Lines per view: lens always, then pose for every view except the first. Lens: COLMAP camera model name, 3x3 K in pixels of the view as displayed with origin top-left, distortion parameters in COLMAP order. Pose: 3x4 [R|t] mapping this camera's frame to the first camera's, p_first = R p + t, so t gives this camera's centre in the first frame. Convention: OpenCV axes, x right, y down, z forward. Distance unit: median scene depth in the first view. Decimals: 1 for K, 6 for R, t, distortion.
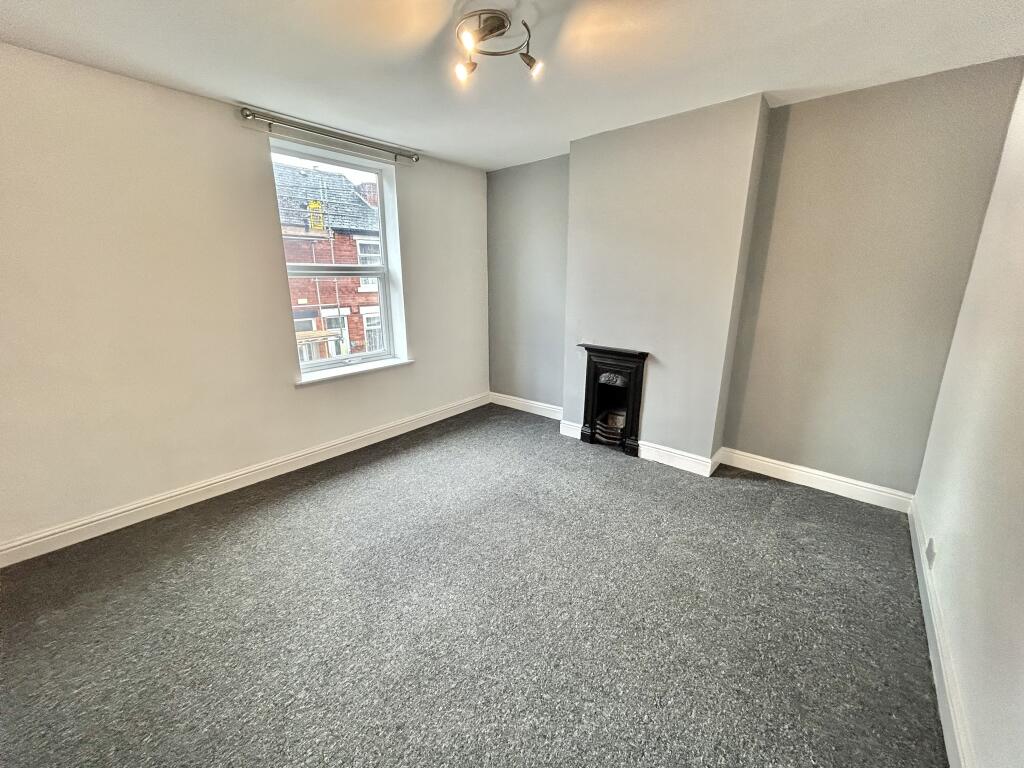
lens RADIAL K [[411.9, 0, 511.3], [0, 411.9, 383.1], [0, 0, 1]] dist [-0.000641, 0.000636]
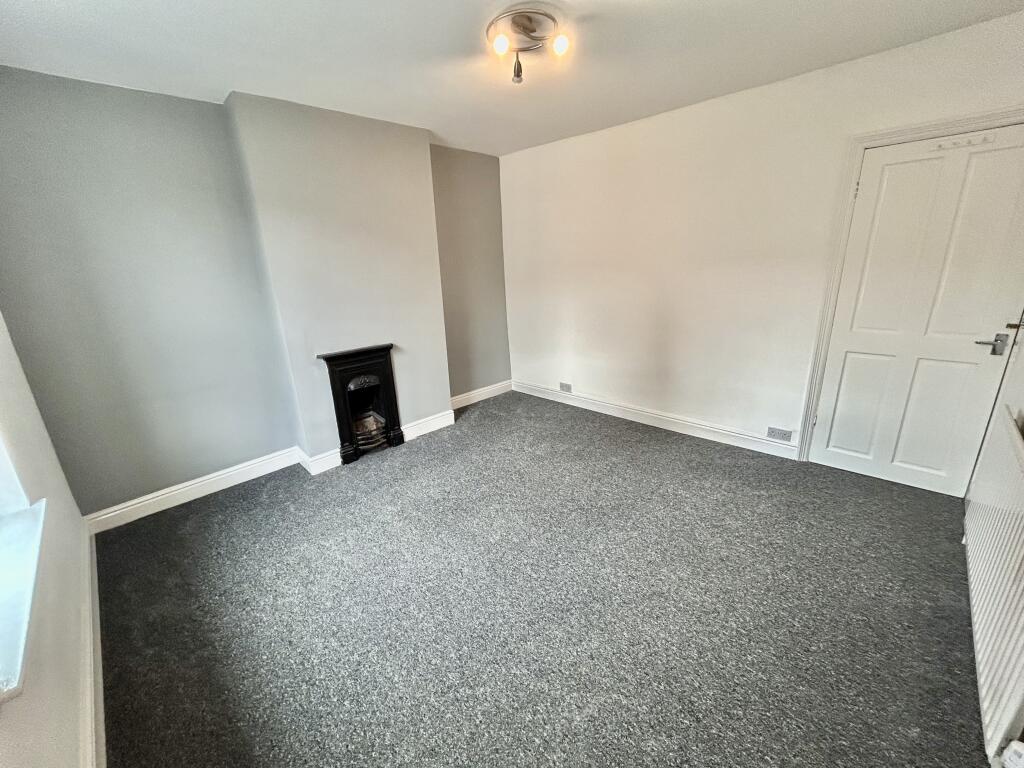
lens RADIAL K [[411.9, 0, 511.3], [0, 411.9, 383.1], [0, 0, 1]] dist [-0.000641, 0.000636]
pose [[0.078769, -0.288390, 0.954268, -0.666199], [0.298544, 0.920133, 0.253431, -0.152531], [-0.951140, 0.264928, 0.158575, 0.560991]]
